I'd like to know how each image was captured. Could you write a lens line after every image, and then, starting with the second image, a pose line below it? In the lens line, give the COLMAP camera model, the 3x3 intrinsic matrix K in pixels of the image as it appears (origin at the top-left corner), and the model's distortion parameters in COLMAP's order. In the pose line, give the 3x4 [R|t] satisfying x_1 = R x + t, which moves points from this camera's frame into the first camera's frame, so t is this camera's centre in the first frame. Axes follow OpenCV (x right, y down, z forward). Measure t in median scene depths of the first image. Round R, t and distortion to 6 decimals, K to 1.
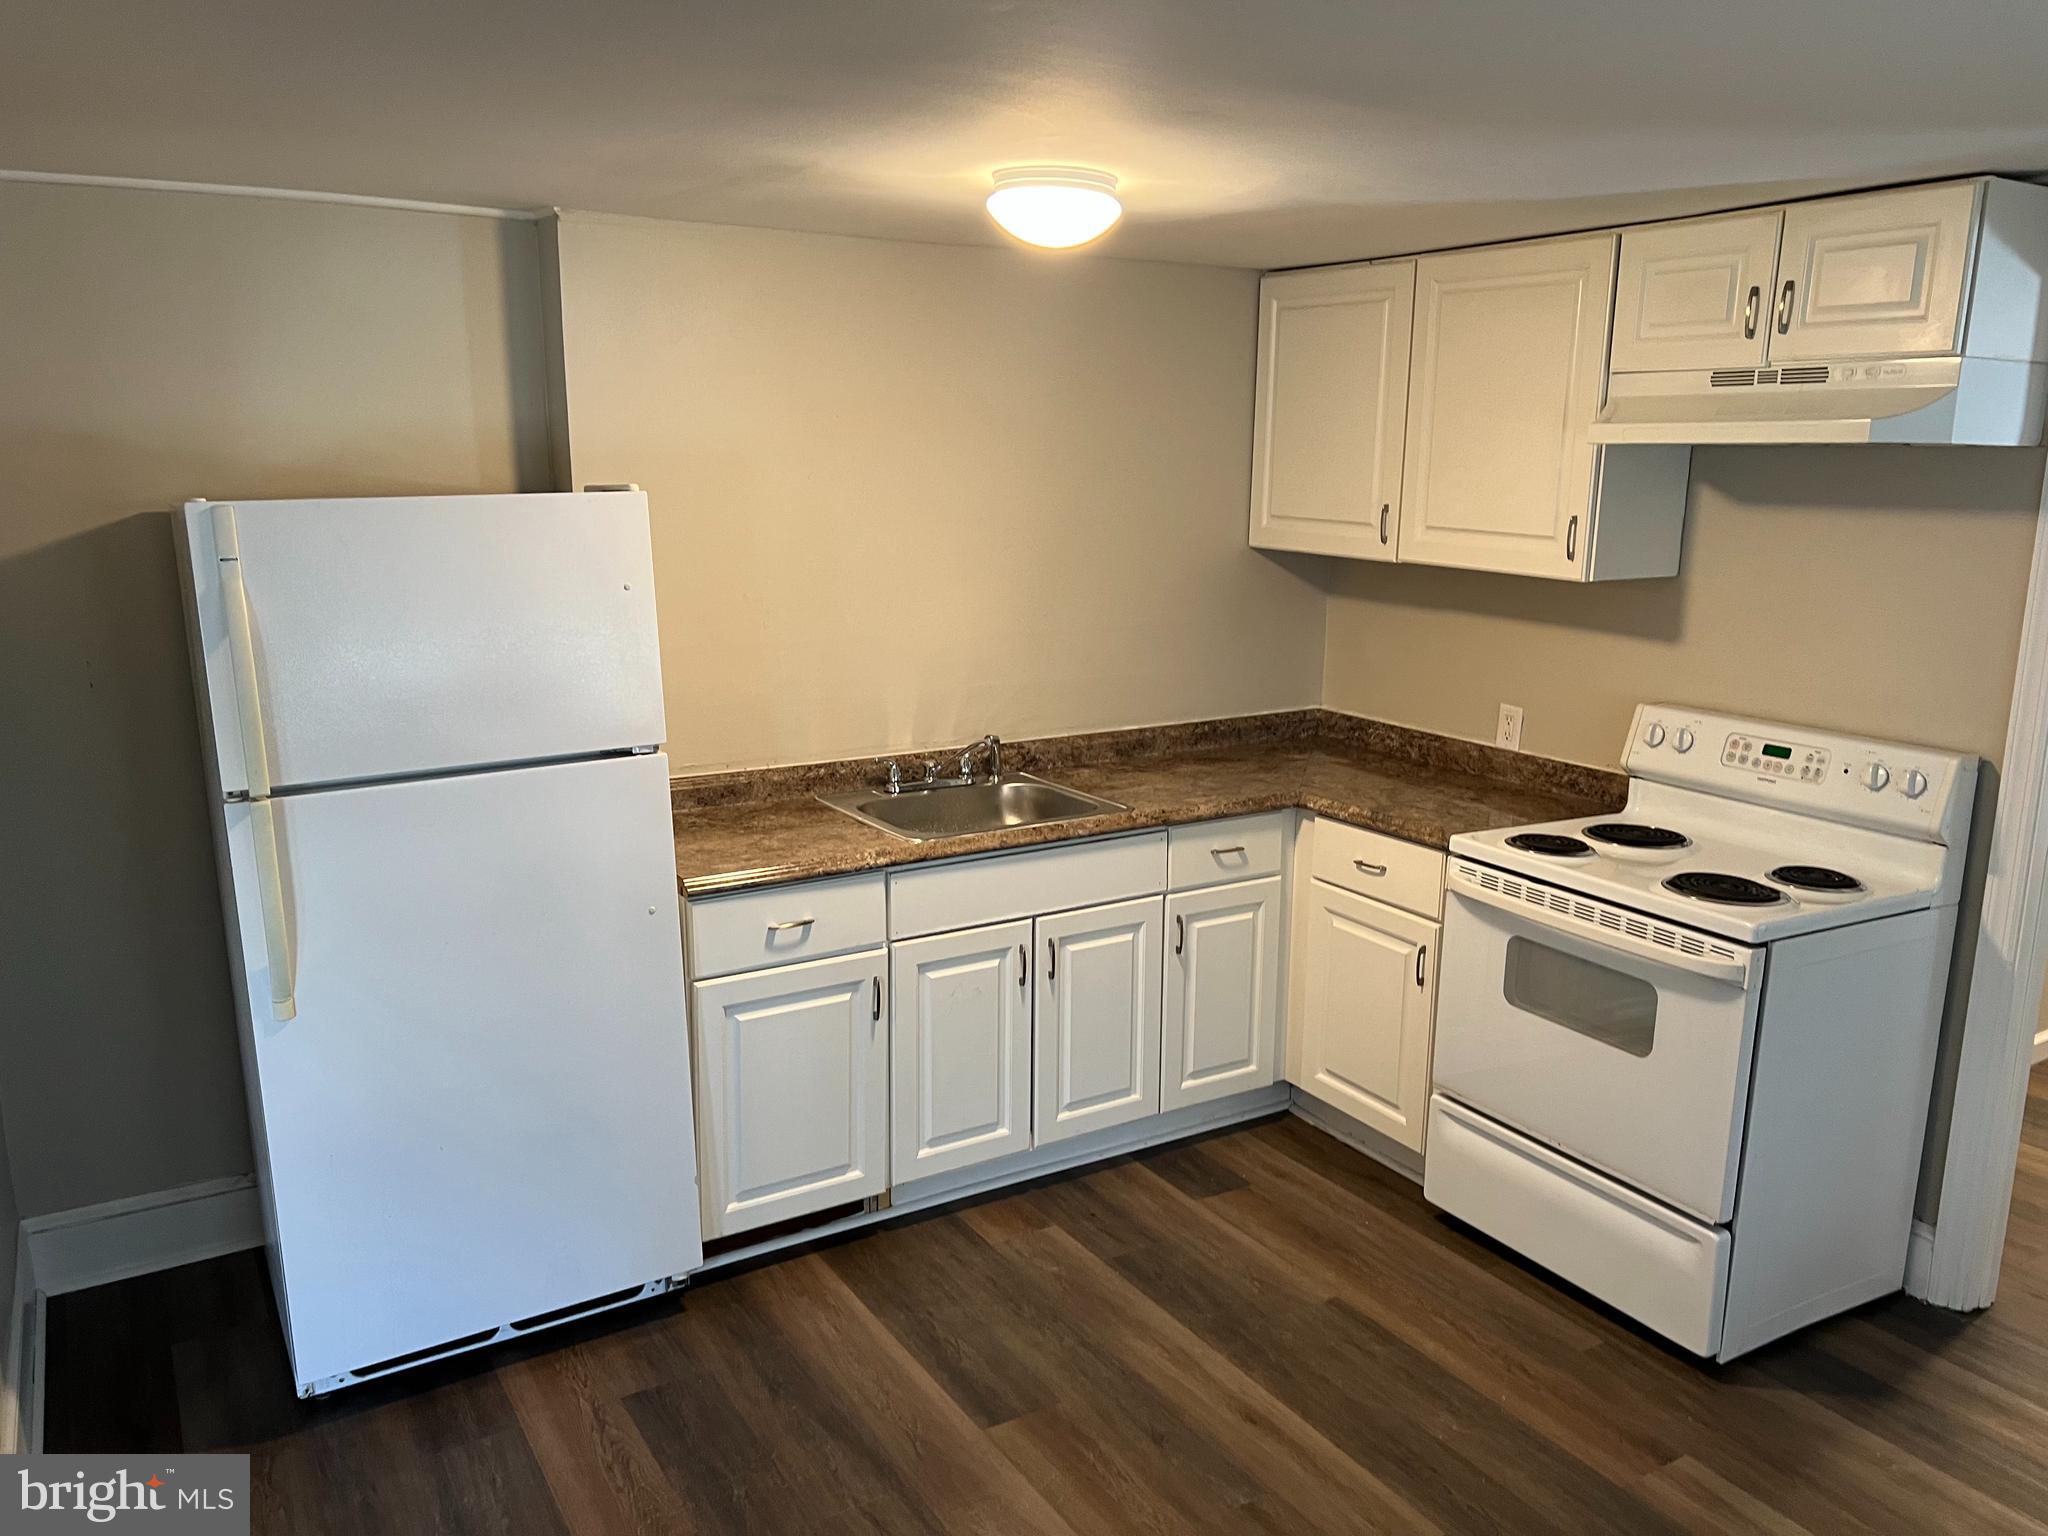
lens RADIAL K [[1560.8, 0, 1013.4], [0, 1560.8, 779.9], [0, 0, 1]] dist [0.074286, -0.064192]
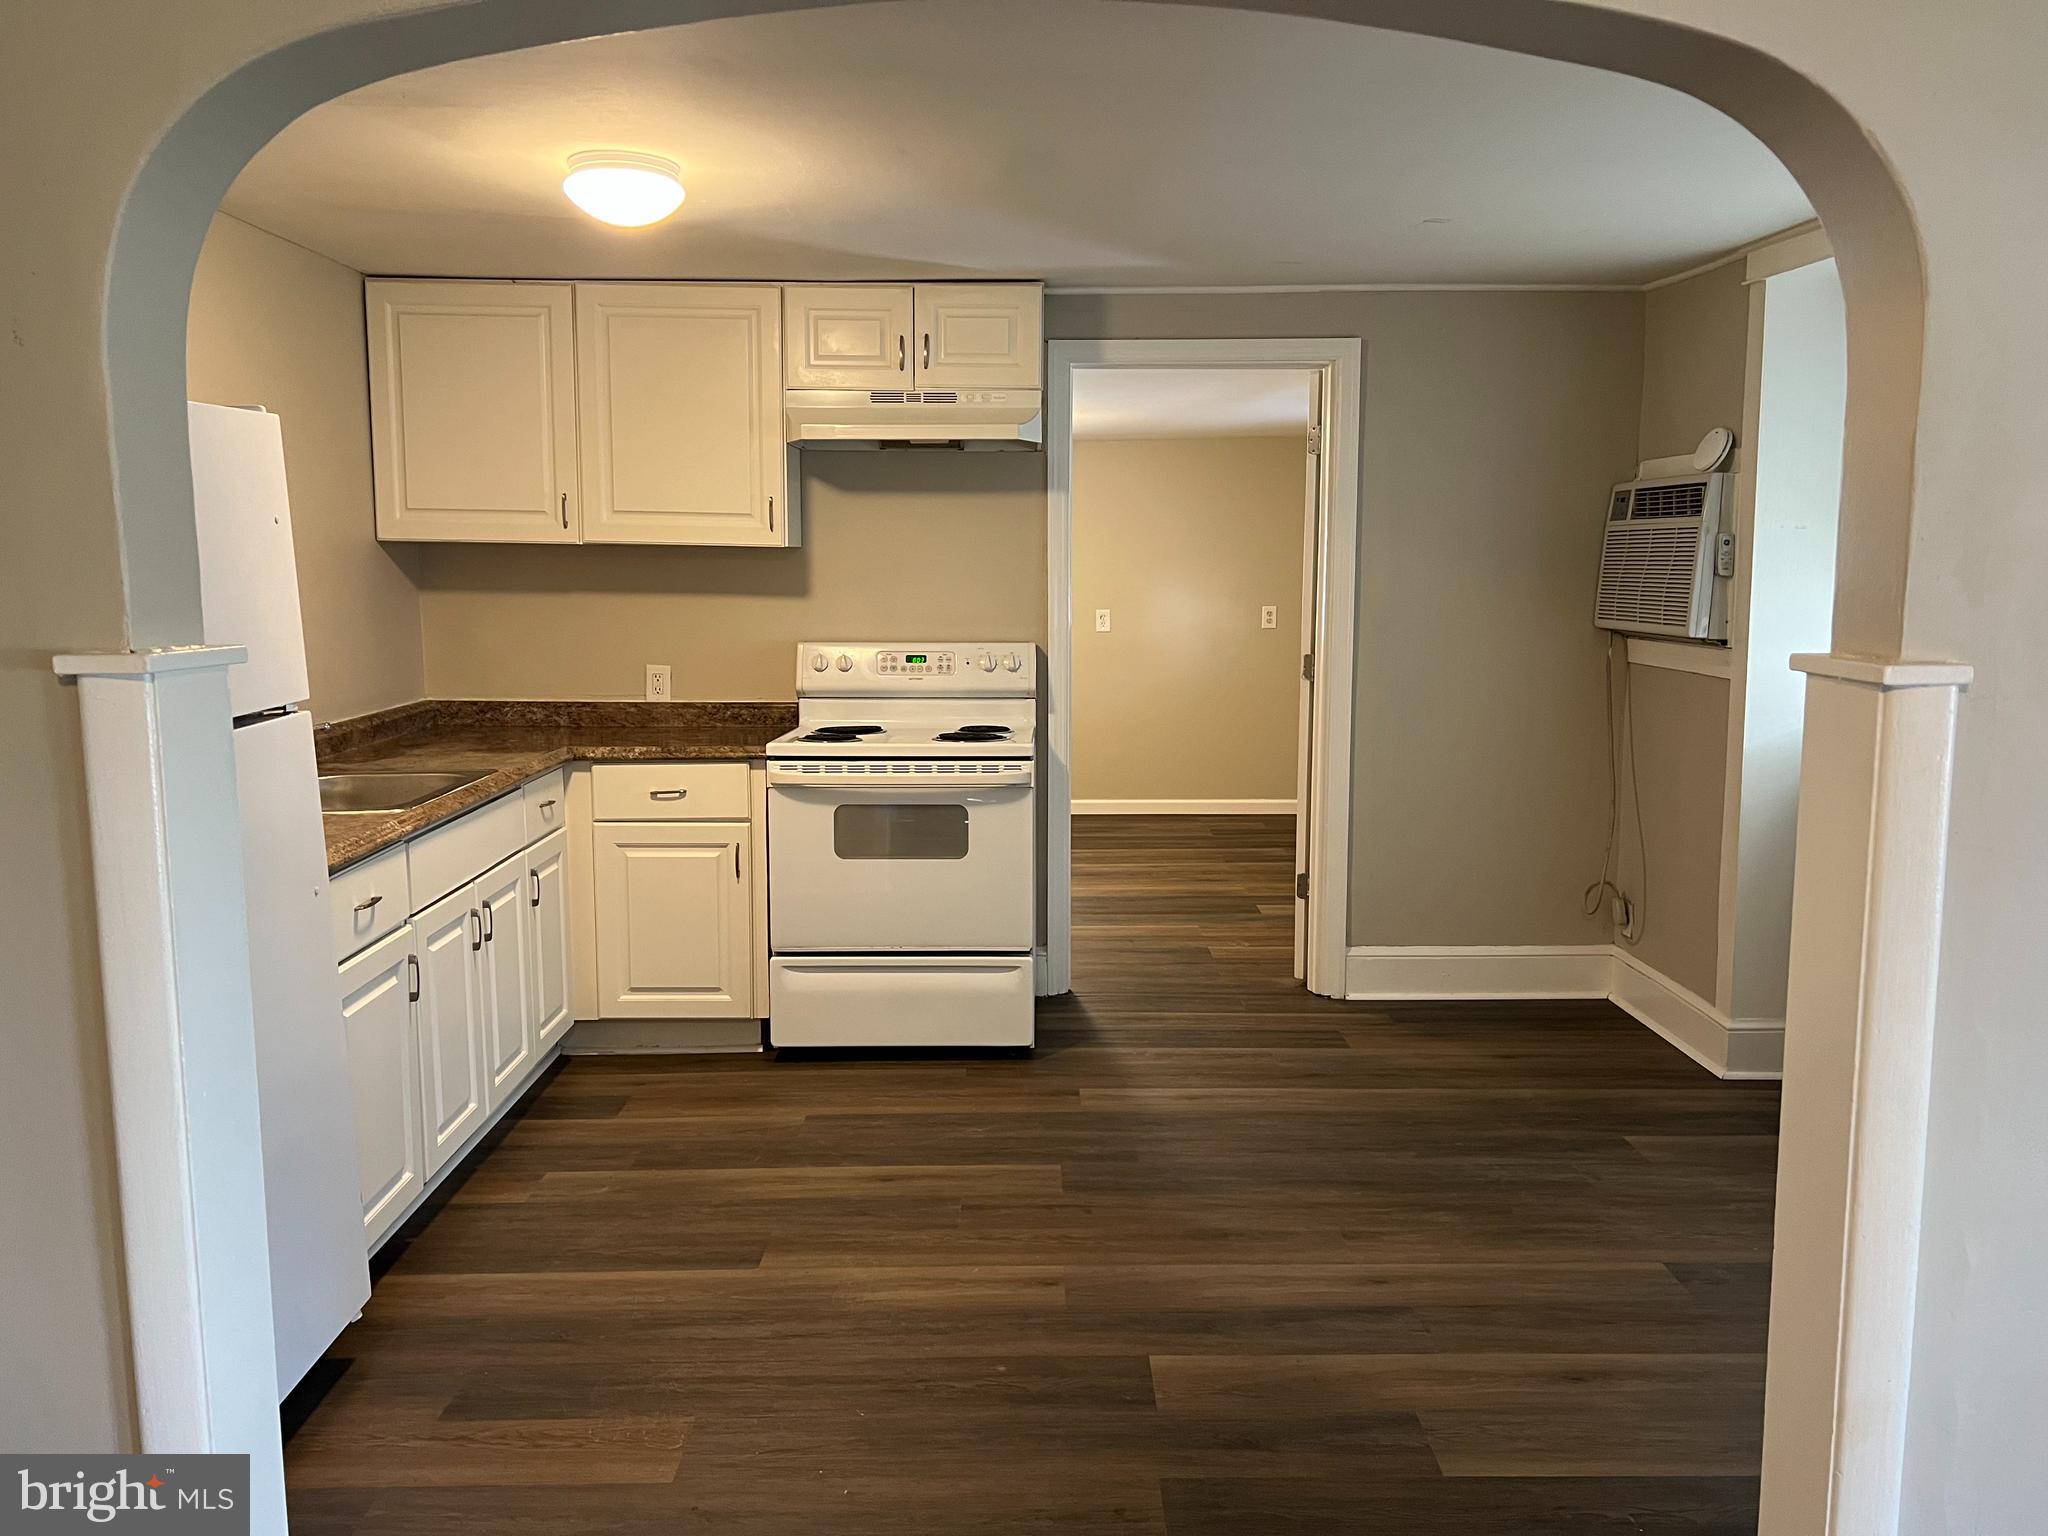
lens RADIAL K [[1560.8, 0, 1042.2], [0, 1560.8, 764.7], [0, 0, 1]] dist [0.074286, -0.064192]
pose [[0.508548, -0.122176, 0.852321, -0.691181], [0.184765, 0.982307, 0.030567, 0.055266], [-0.840976, 0.141934, 0.522125, 0.167626]]
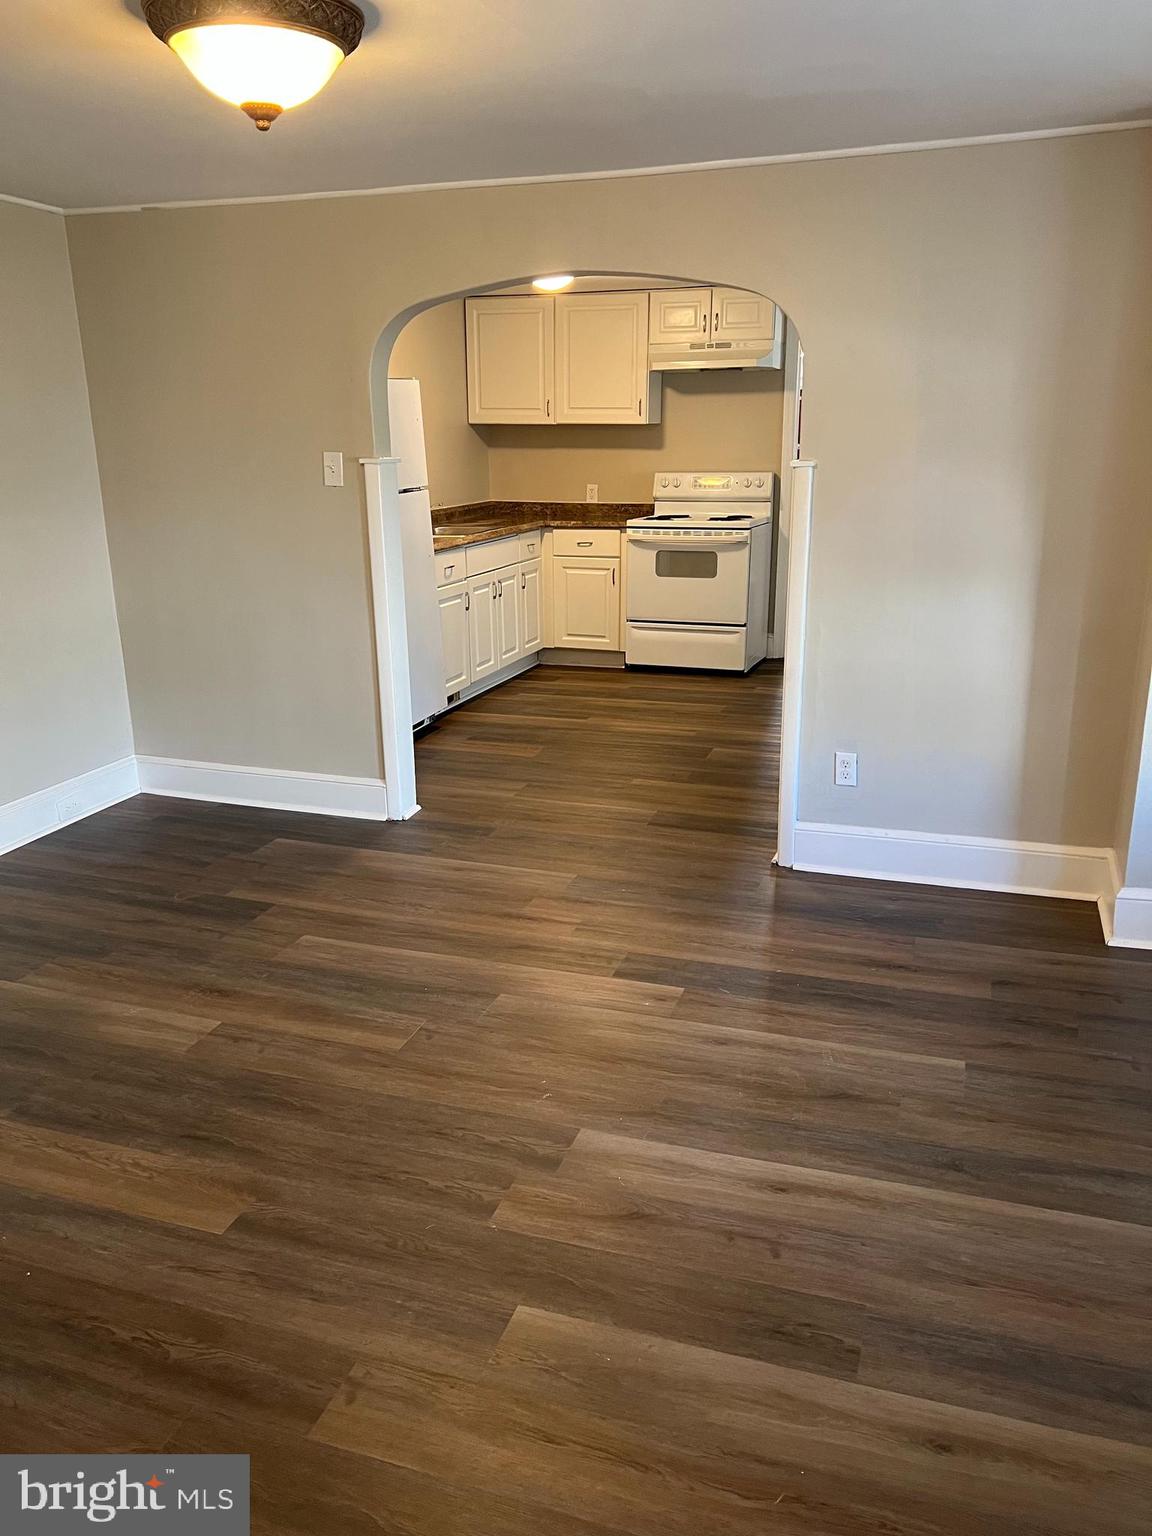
lens RADIAL K [[1170.6, 0, 574.8], [0, 1170.6, 775.1], [0, 0, 1]] dist [0.074286, -0.064192]
pose [[0.773120, -0.195453, 0.603393, -1.118576], [0.148984, 0.980679, 0.126774, 0.199788], [-0.616514, -0.008116, 0.787302, -0.549521]]
